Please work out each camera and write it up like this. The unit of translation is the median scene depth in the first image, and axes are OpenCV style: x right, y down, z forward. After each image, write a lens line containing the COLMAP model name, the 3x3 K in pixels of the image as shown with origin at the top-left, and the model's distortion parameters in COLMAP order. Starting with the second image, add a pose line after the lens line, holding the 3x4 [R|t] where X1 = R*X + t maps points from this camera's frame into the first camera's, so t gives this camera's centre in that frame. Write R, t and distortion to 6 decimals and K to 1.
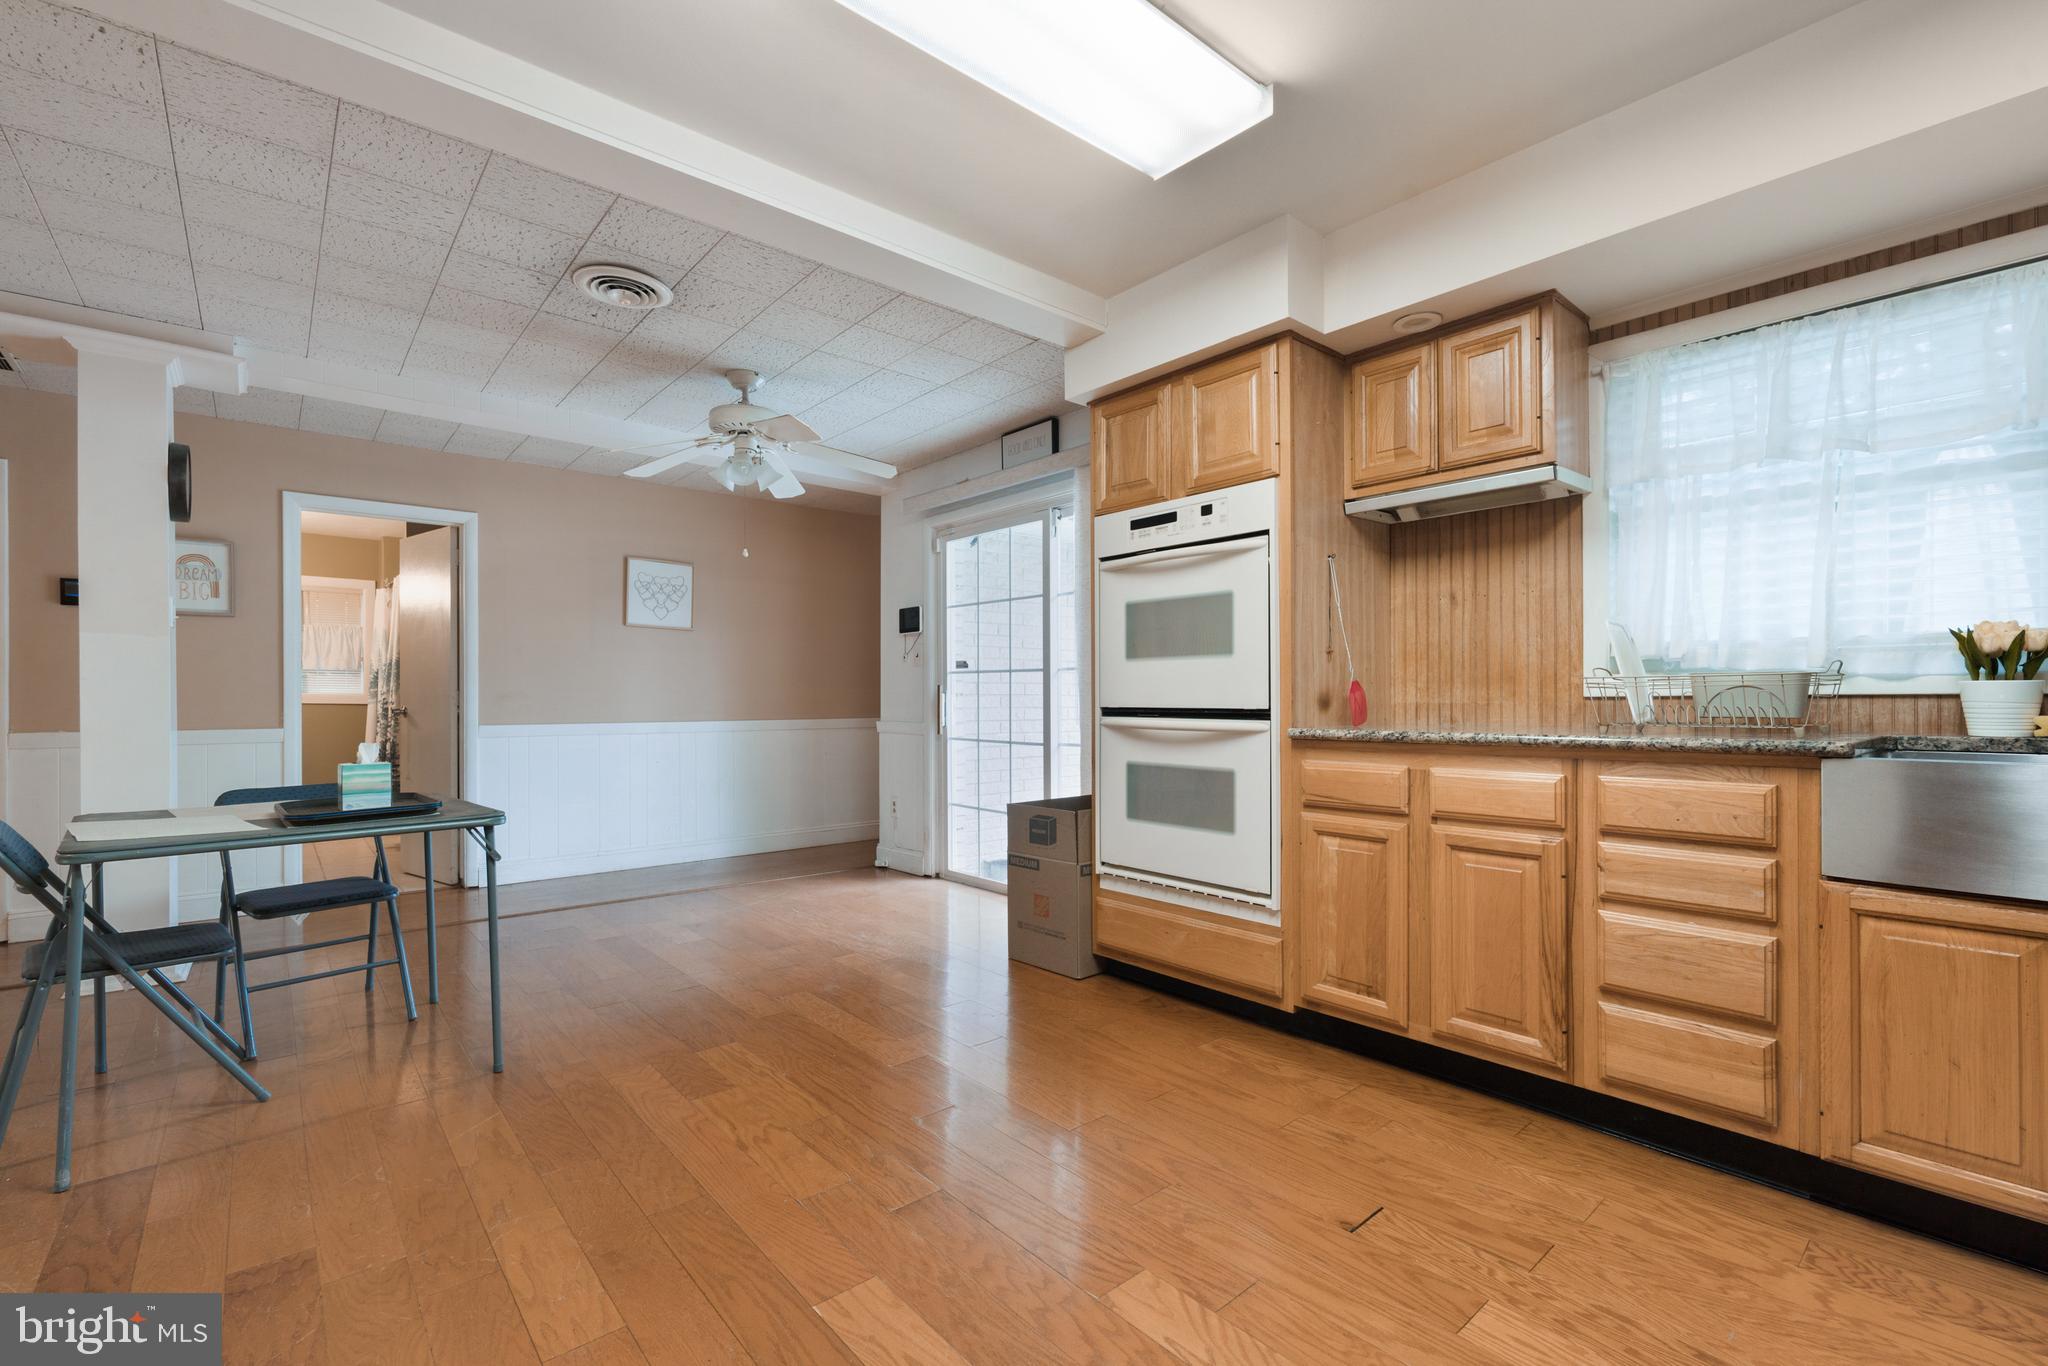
lens RADIAL K [[898.0, 0, 1018.6], [0, 898.0, 690.0], [0, 0, 1]] dist [-0.004325, 0.000466]
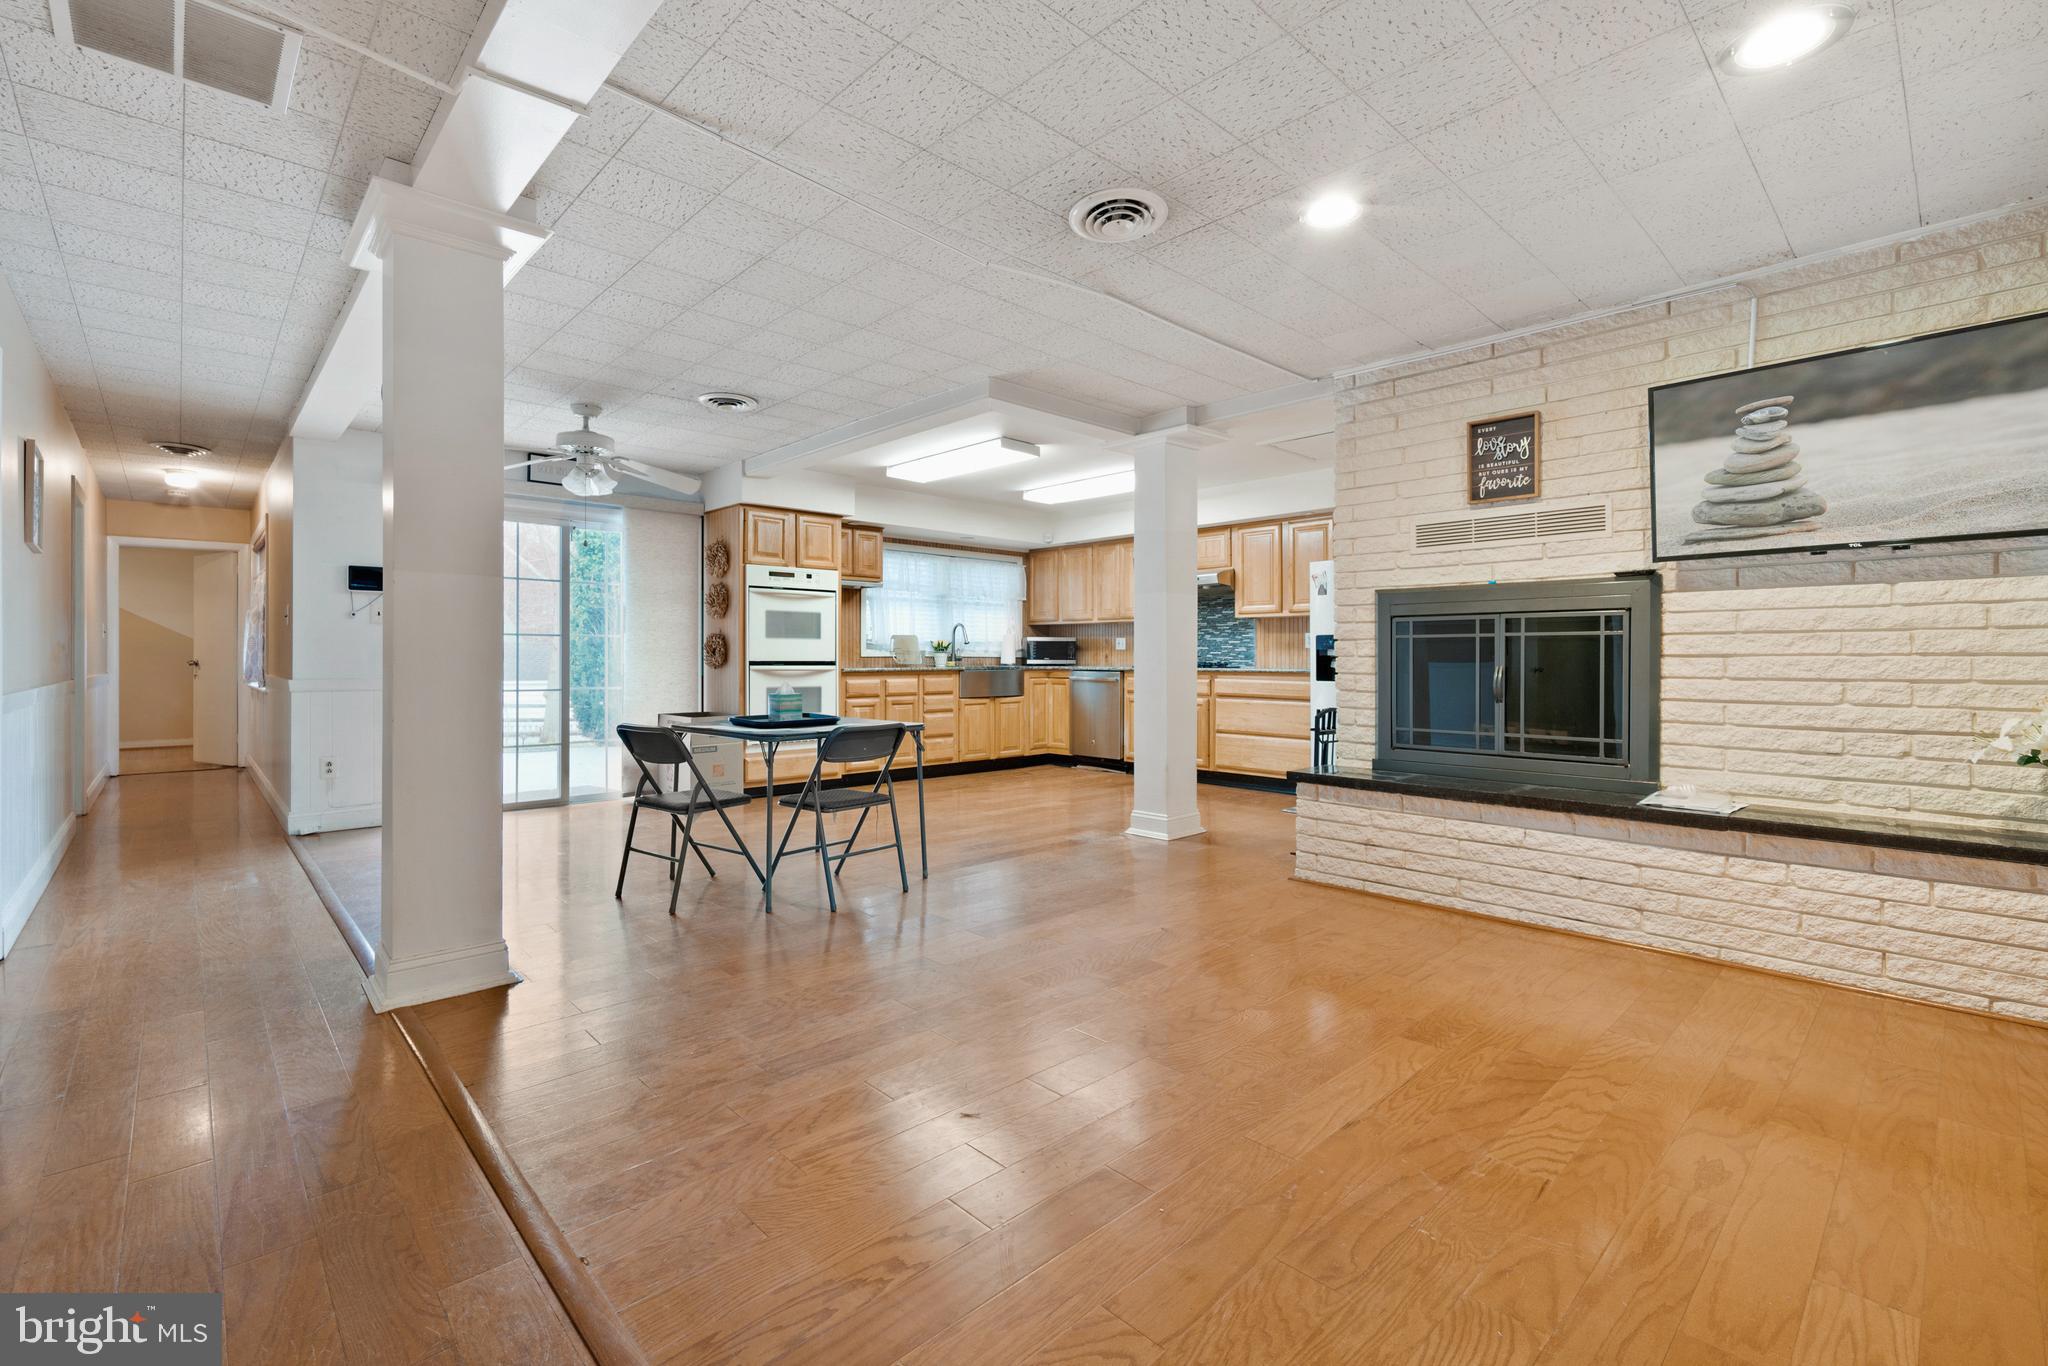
lens RADIAL K [[898.0, 0, 1026.8], [0, 898.0, 661.3], [0, 0, 1]] dist [-0.004325, 0.000466]
pose [[-0.058982, 0.001194, 0.998258, -2.323793], [-0.009047, 0.999958, -0.001730, 0.021454], [-0.998218, -0.009134, -0.058969, 0.615970]]
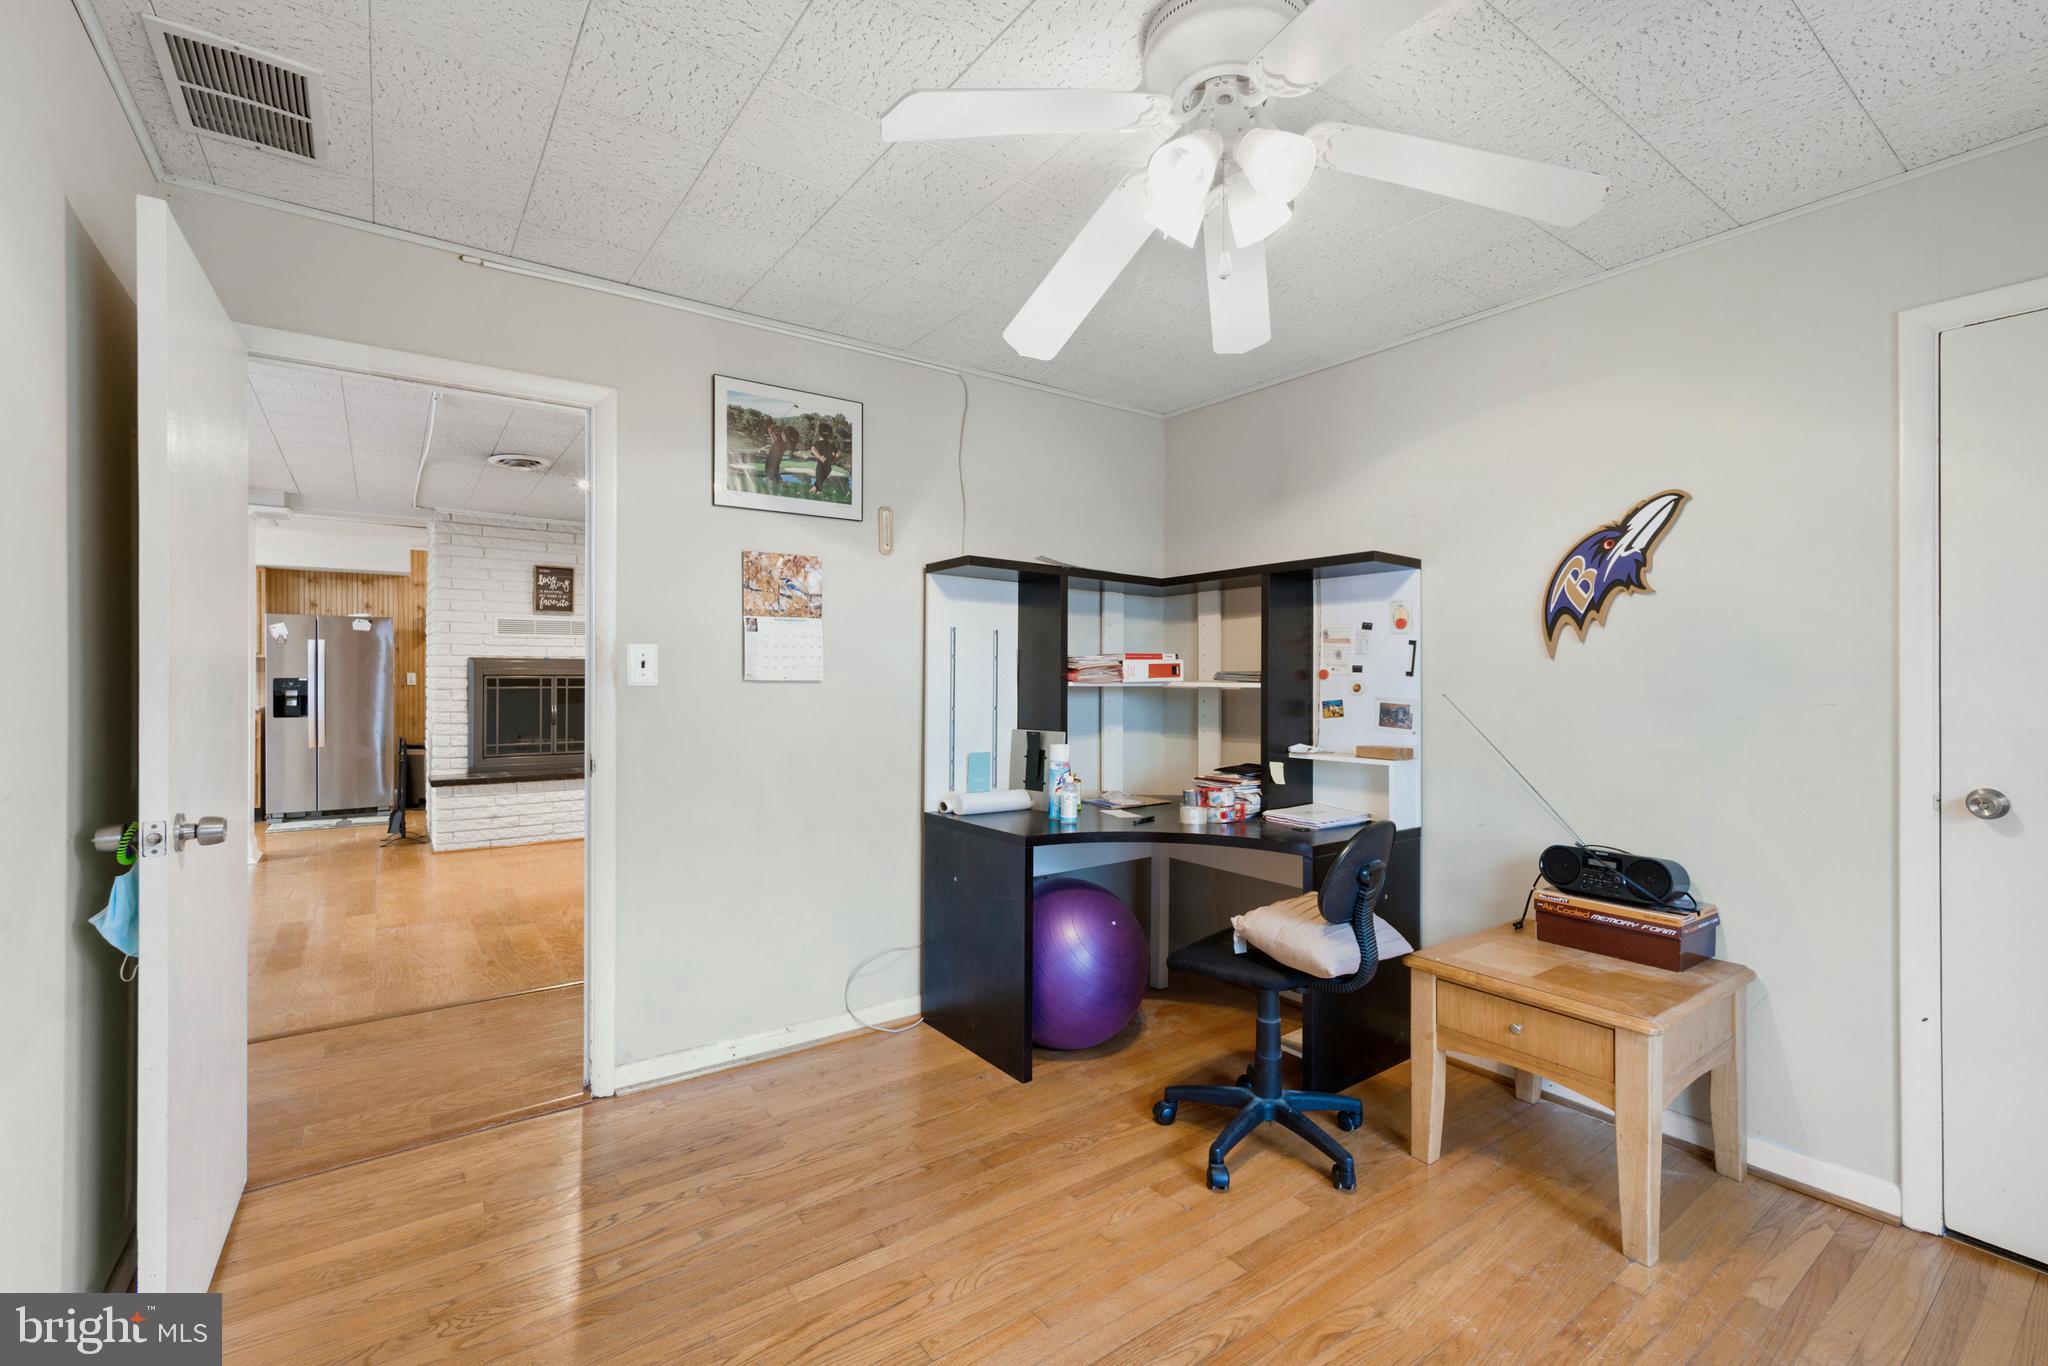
lens RADIAL K [[898.0, 0, 986.6], [0, 898.0, 676.4], [0, 0, 1]] dist [-0.004325, 0.000466]
pose [[-0.995424, 0.000927, 0.095552, -2.419795], [0.000383, 0.999984, -0.005717, -0.046704], [-0.095556, -0.005654, -0.995408, 2.218040]]
